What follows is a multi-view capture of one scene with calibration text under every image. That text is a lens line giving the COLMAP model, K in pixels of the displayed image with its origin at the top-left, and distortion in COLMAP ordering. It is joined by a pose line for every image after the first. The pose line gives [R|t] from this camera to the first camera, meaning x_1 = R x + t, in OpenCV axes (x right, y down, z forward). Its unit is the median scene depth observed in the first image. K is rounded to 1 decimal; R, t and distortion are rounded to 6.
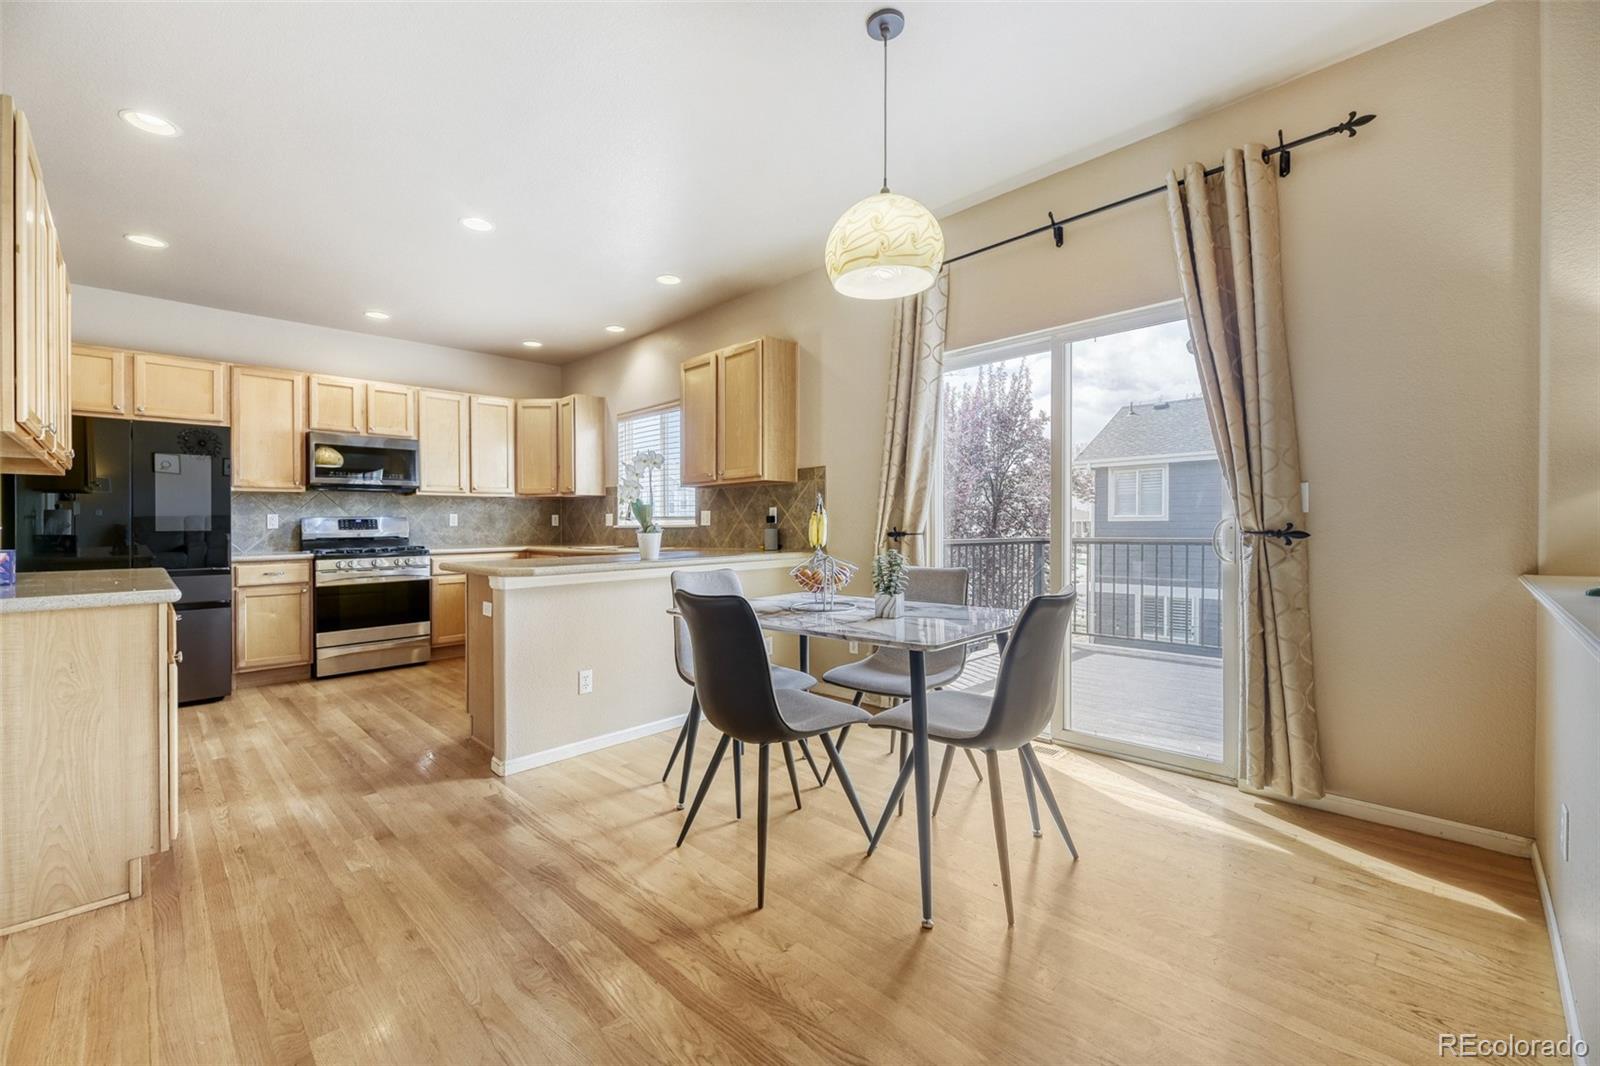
lens RADIAL K [[647.0, 0, 791.3], [0, 647.0, 526.3], [0, 0, 1]] dist [0.013037, -0.001937]
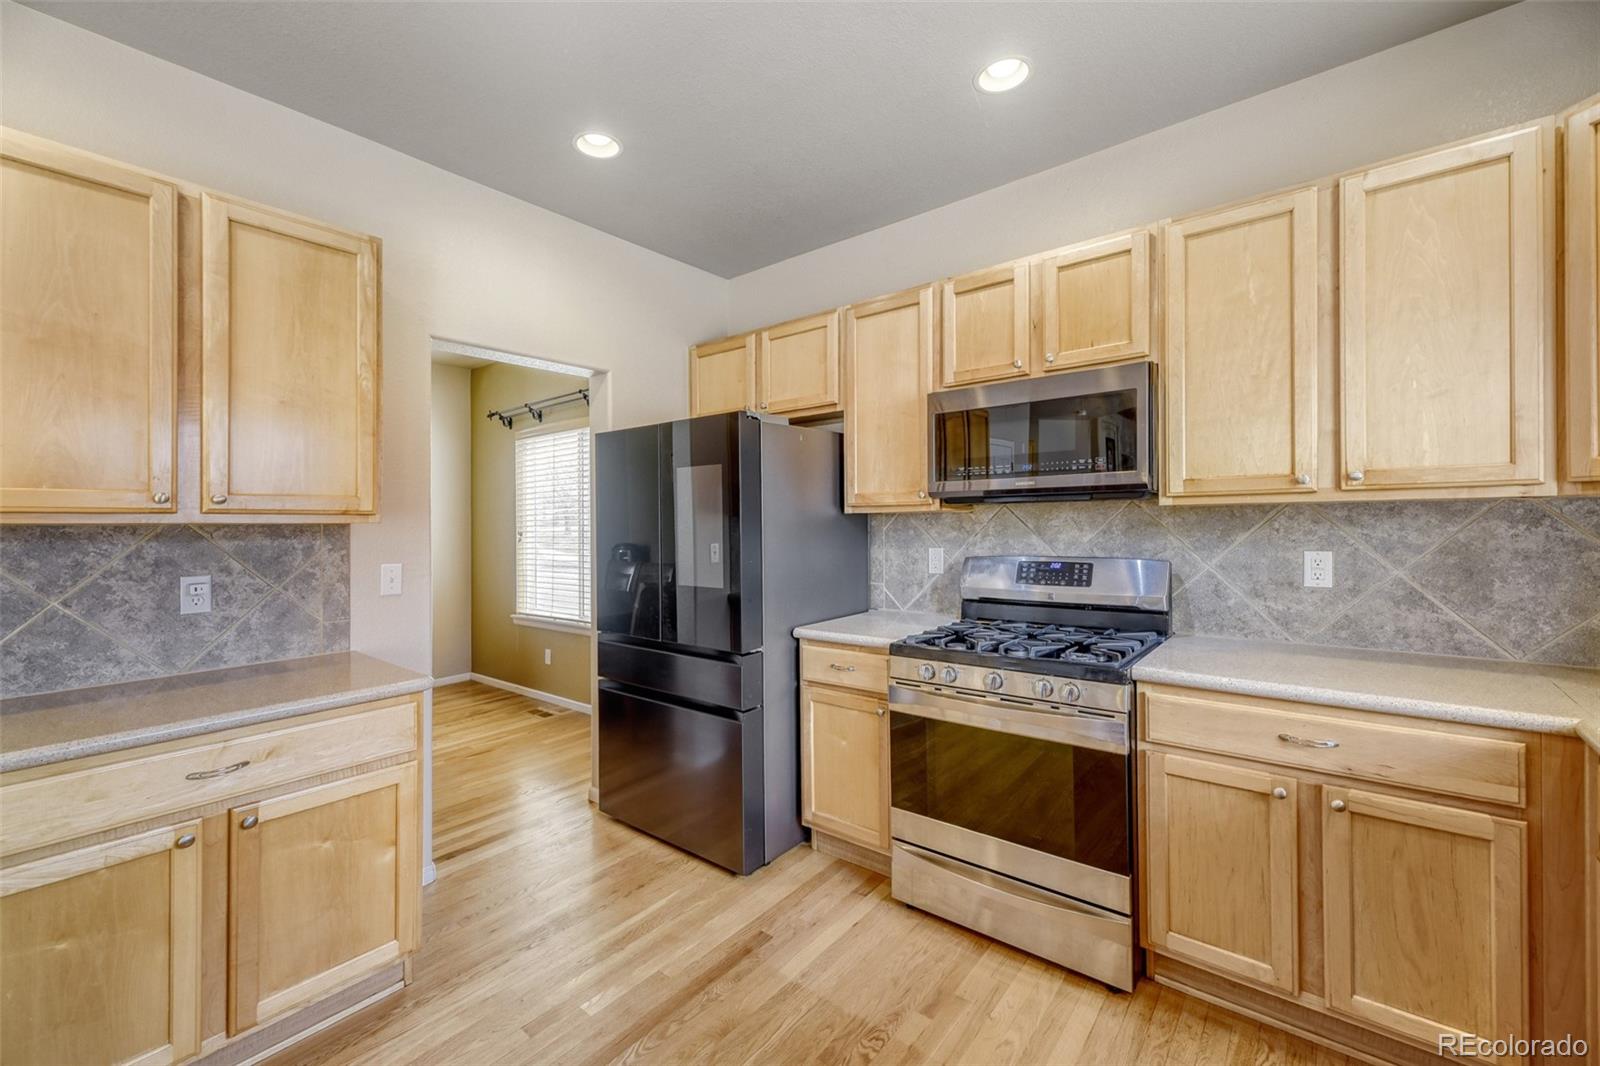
lens RADIAL K [[647.0, 0, 785.0], [0, 647.0, 520.9], [0, 0, 1]] dist [0.013037, -0.001937]
pose [[0.087209, 0.005558, -0.996175, -0.230383], [0.009266, 0.999937, 0.006390, -0.045994], [0.996147, -0.009788, 0.087152, 0.789233]]
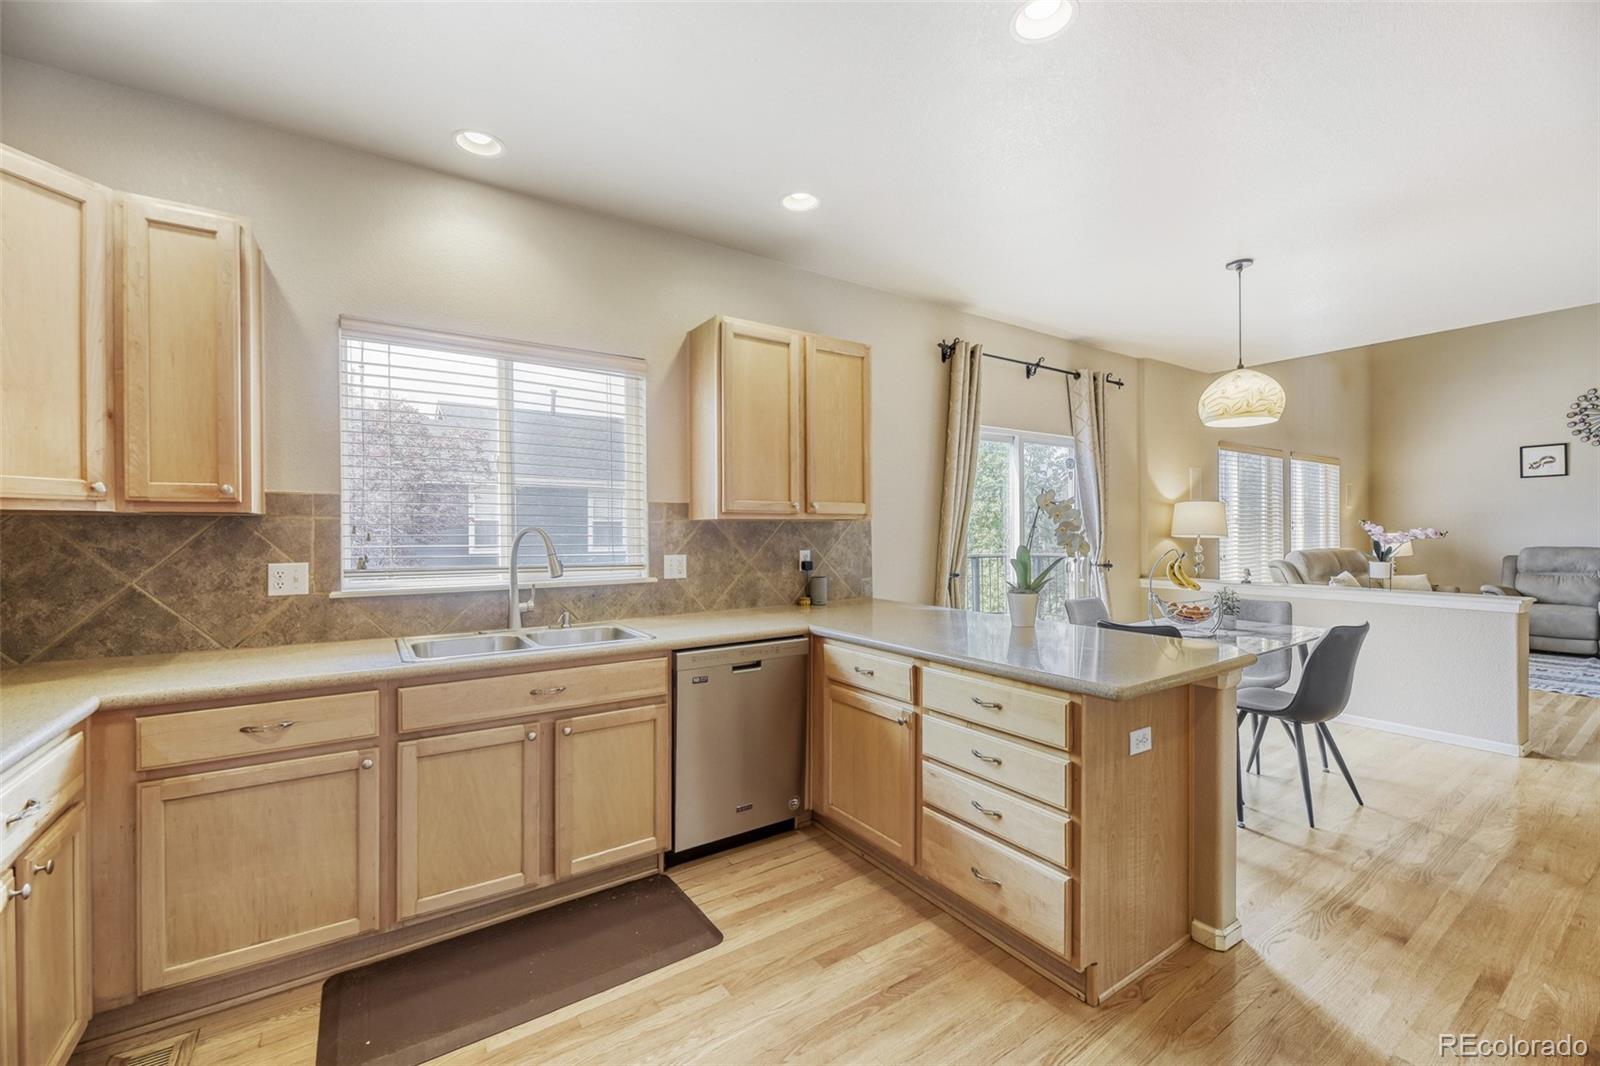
lens RADIAL K [[647.0, 0, 810.0], [0, 647.0, 531.6], [0, 0, 1]] dist [0.013037, -0.001937]
pose [[0.185779, 0.002453, 0.982588, -0.685561], [-0.000818, 0.999997, -0.002342, -0.042925], [-0.982591, -0.000369, 0.185781, 0.721276]]
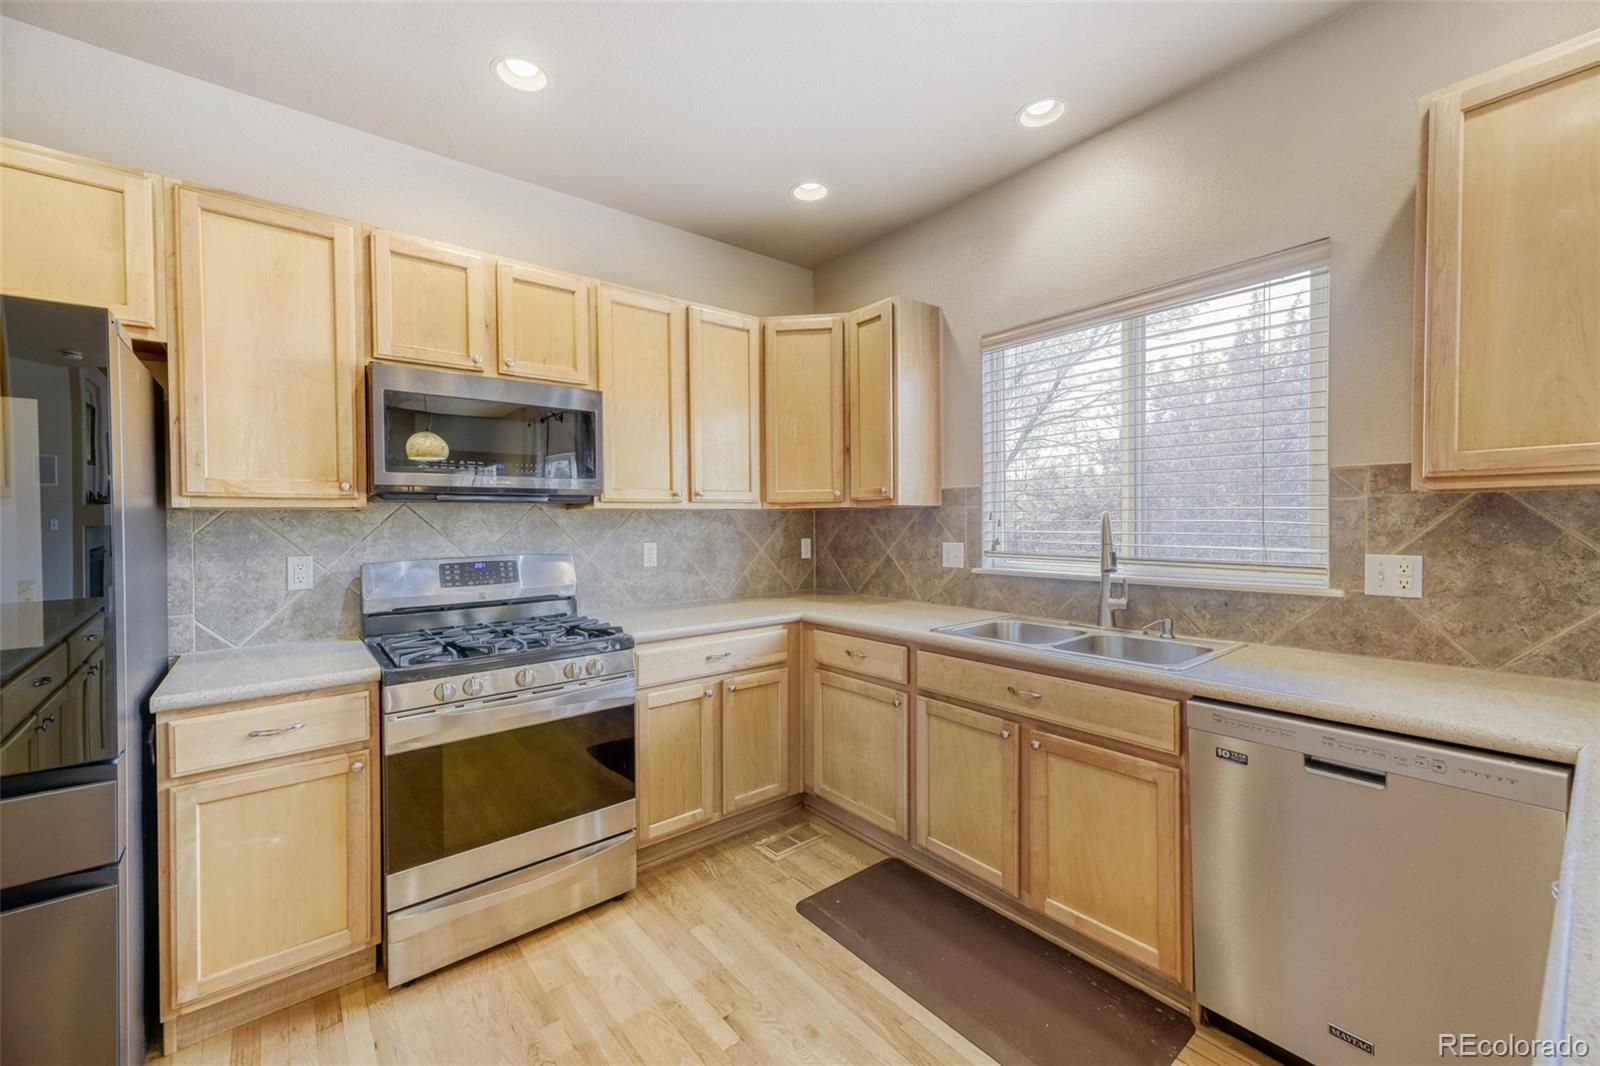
lens RADIAL K [[647.0, 0, 797.5], [0, 647.0, 533.1], [0, 0, 1]] dist [0.013037, -0.001937]
pose [[0.993990, 0.001192, -0.109469, -0.399199], [0.000595, 0.999867, 0.016292, -0.040091], [0.109474, -0.016259, 0.993857, 0.578534]]
